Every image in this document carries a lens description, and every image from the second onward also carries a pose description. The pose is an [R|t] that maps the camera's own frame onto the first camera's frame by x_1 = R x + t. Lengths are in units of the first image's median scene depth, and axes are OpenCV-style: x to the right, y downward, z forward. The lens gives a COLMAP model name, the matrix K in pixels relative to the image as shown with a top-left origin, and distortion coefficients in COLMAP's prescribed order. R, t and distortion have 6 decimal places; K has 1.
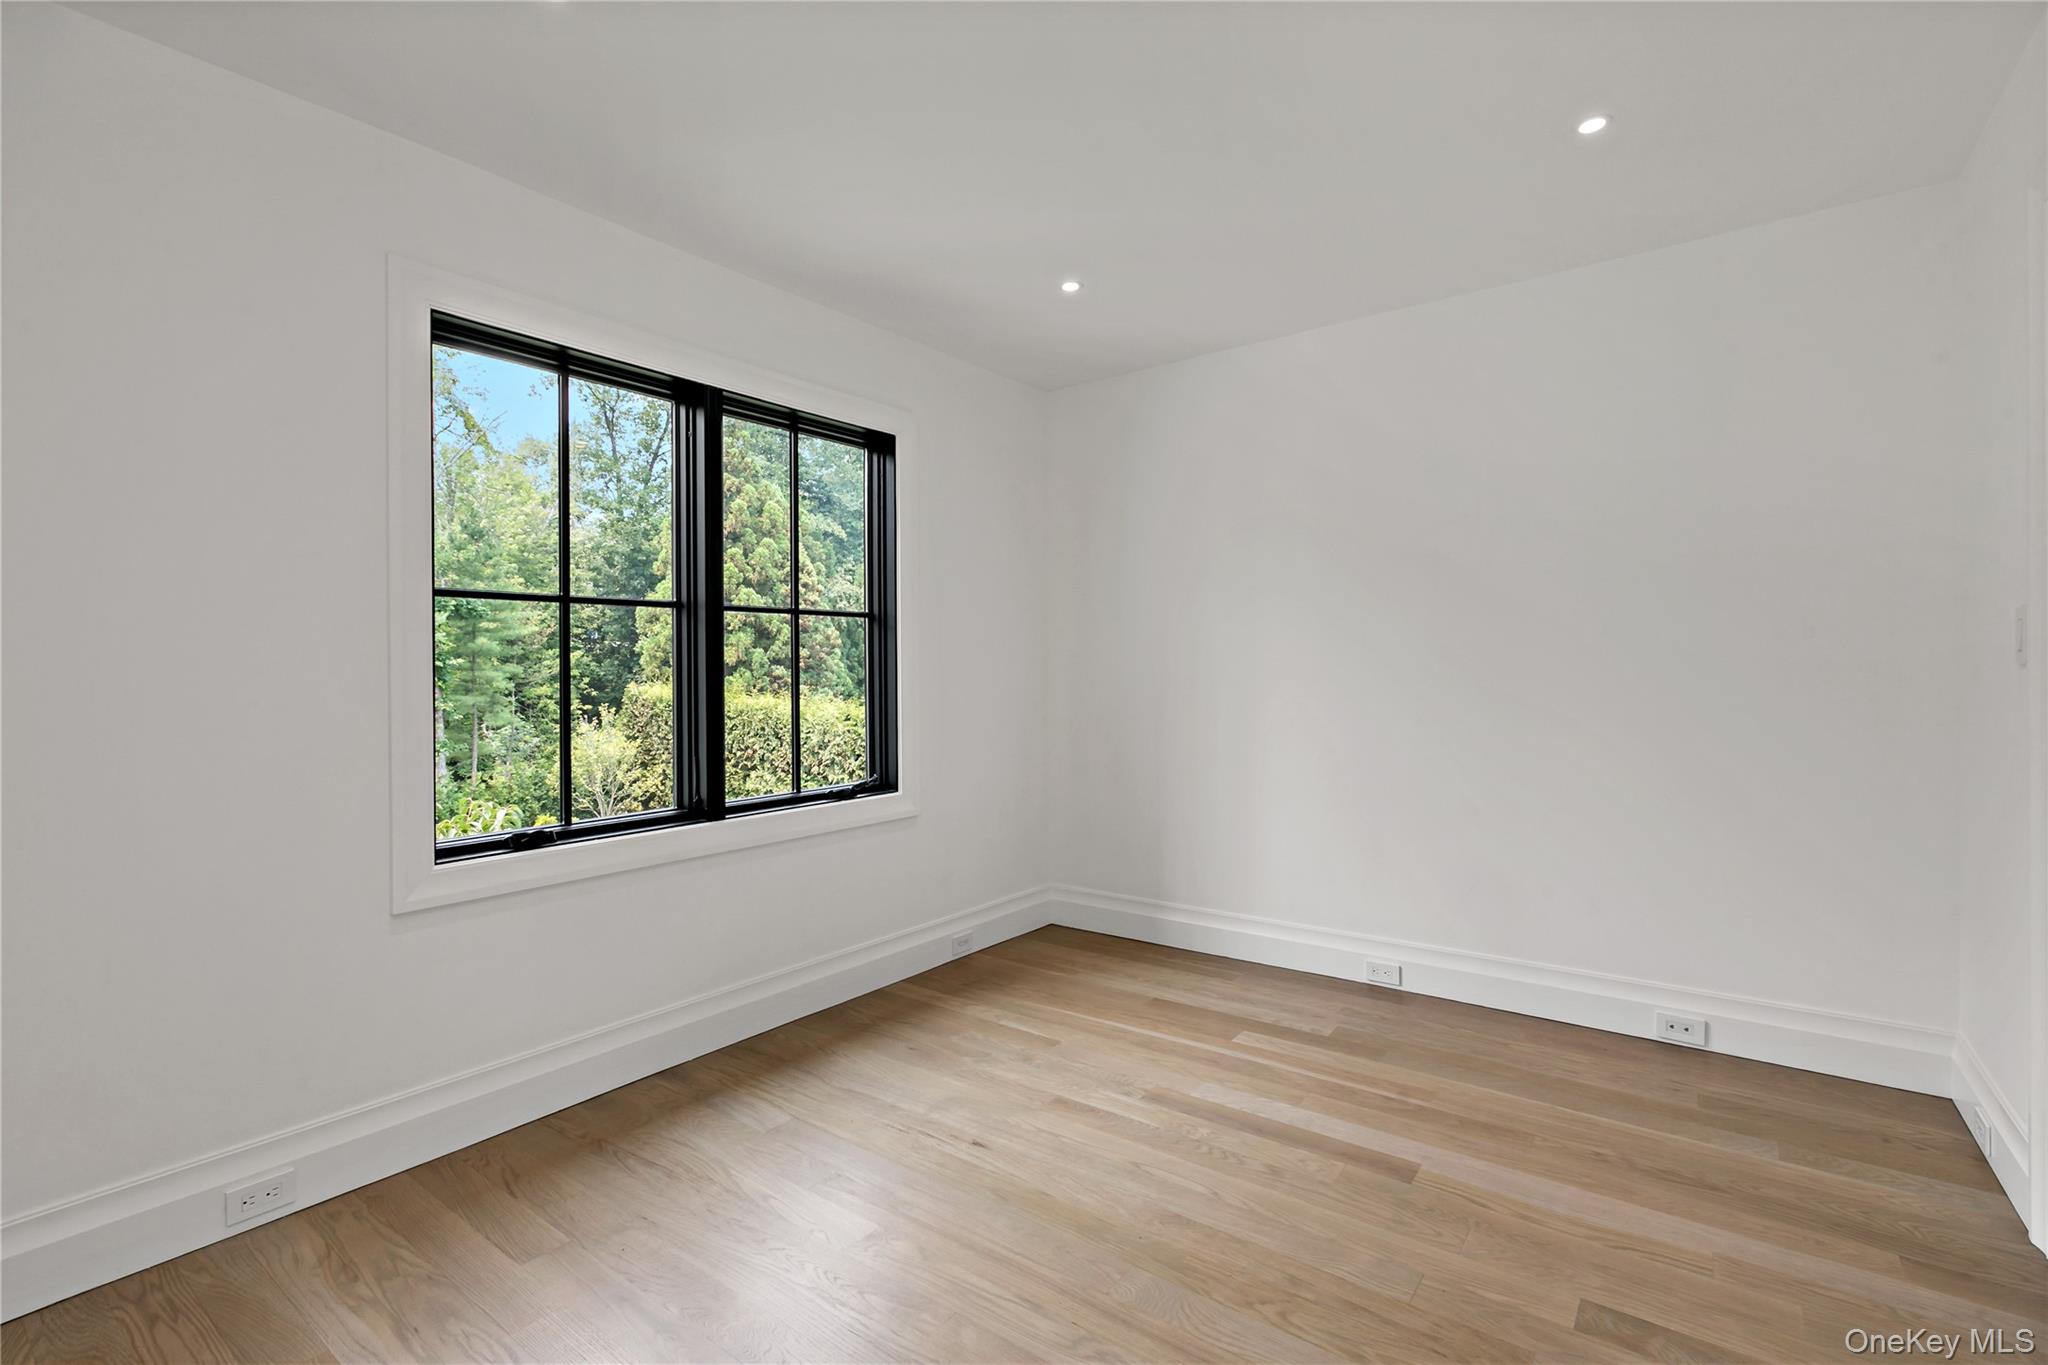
lens RADIAL K [[933.5, 0, 1040.6], [0, 933.5, 678.5], [0, 0, 1]] dist [0.013466, -0.001447]
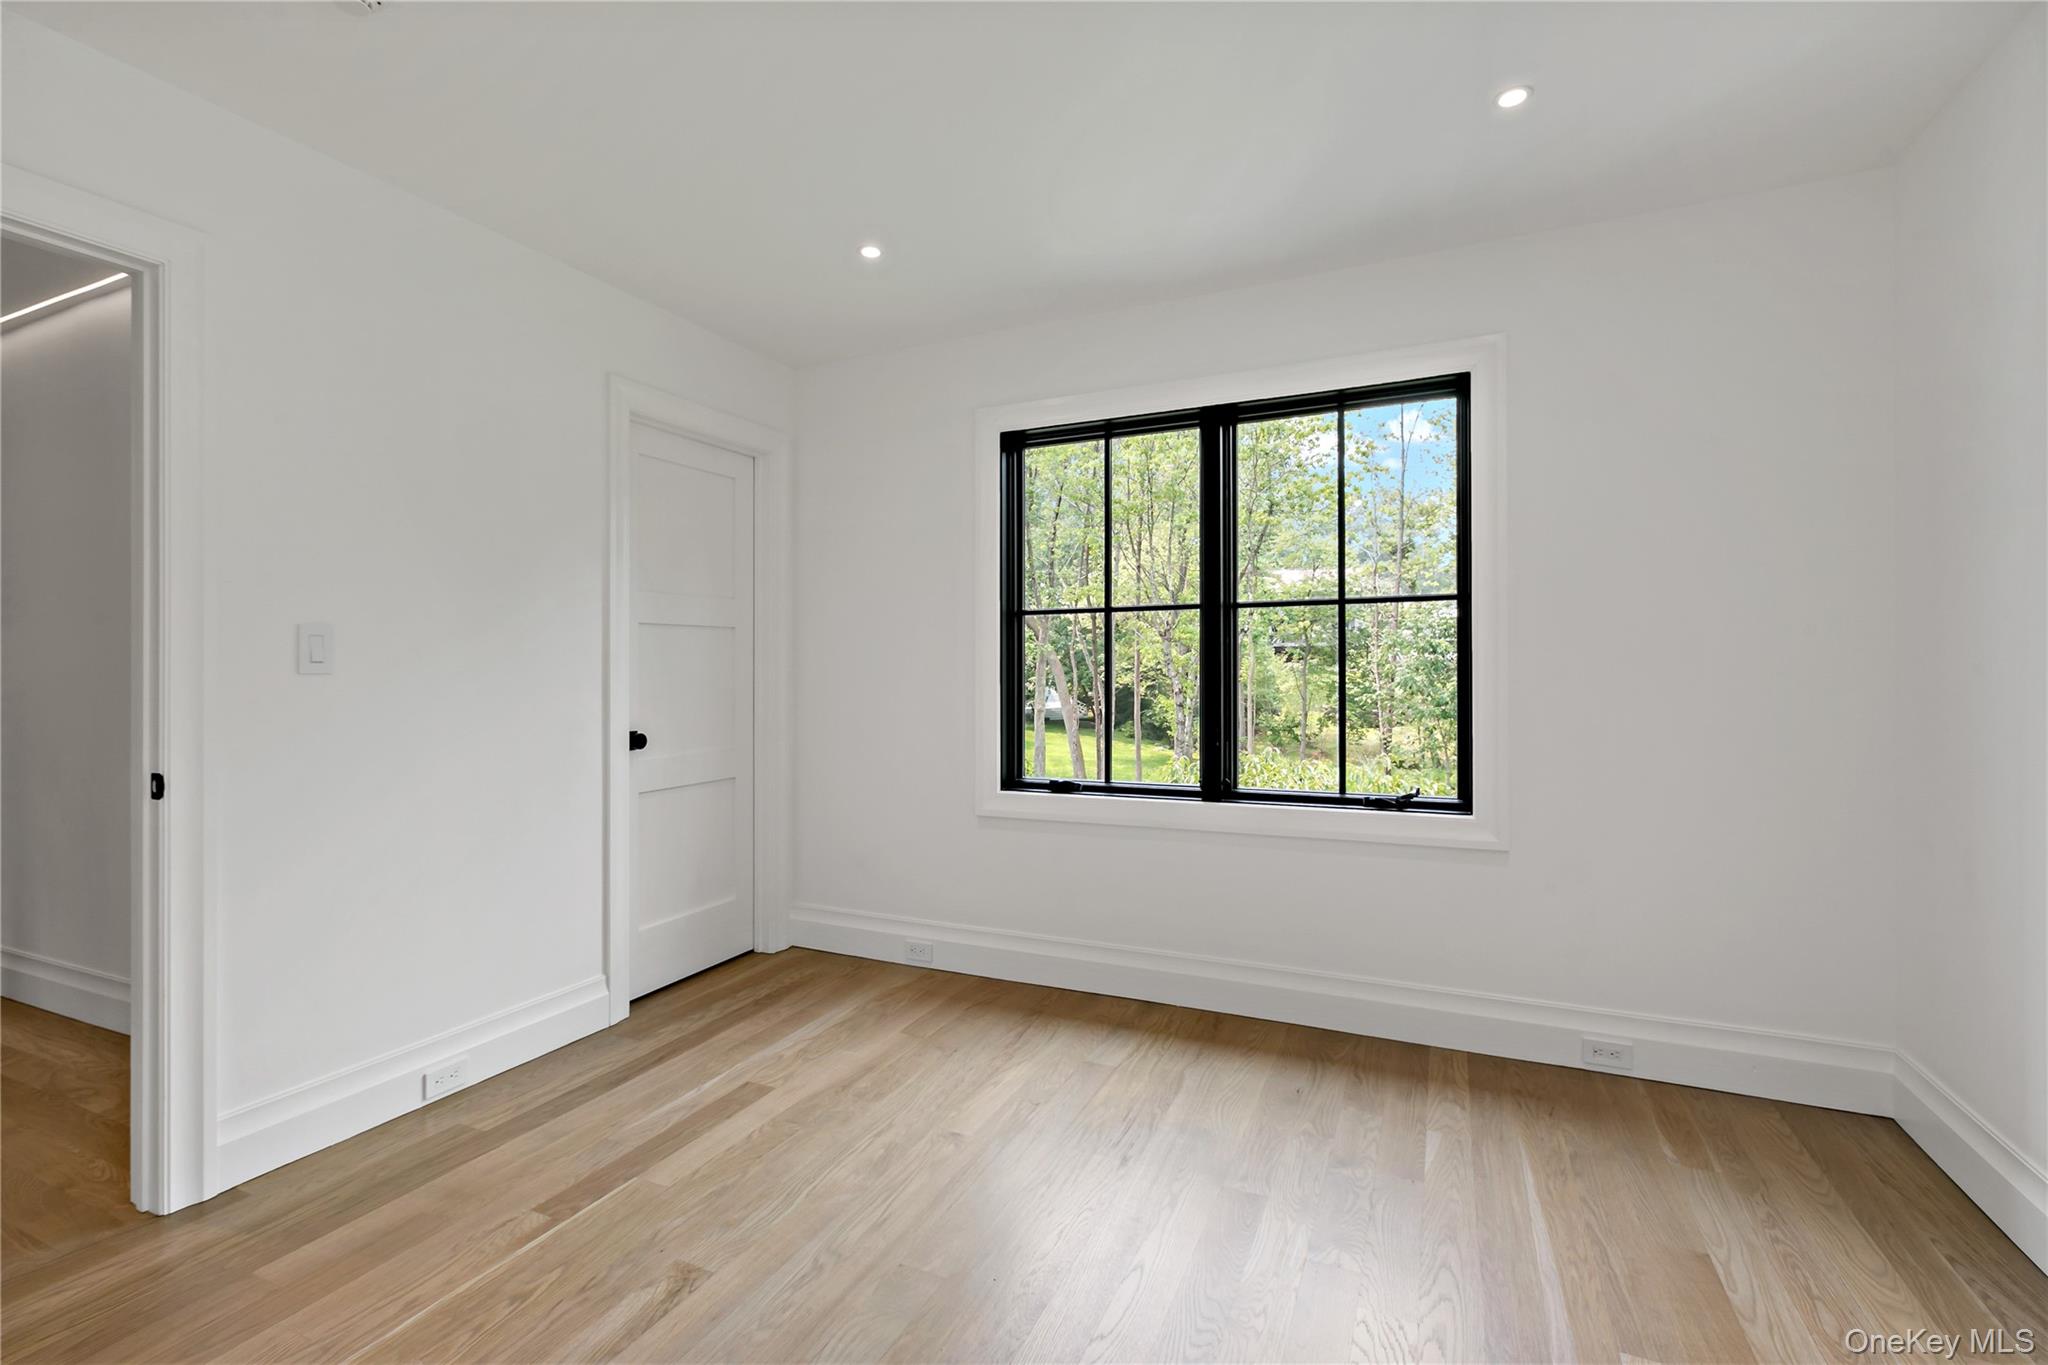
lens RADIAL K [[933.5, 0, 1033.4], [0, 933.5, 676.7], [0, 0, 1]] dist [0.013466, -0.001447]
pose [[0.200172, 0.006992, -0.979736, 0.670077], [-0.009381, 0.999942, 0.005220, 0.002738], [0.979716, 0.008146, 0.200226, 0.570494]]
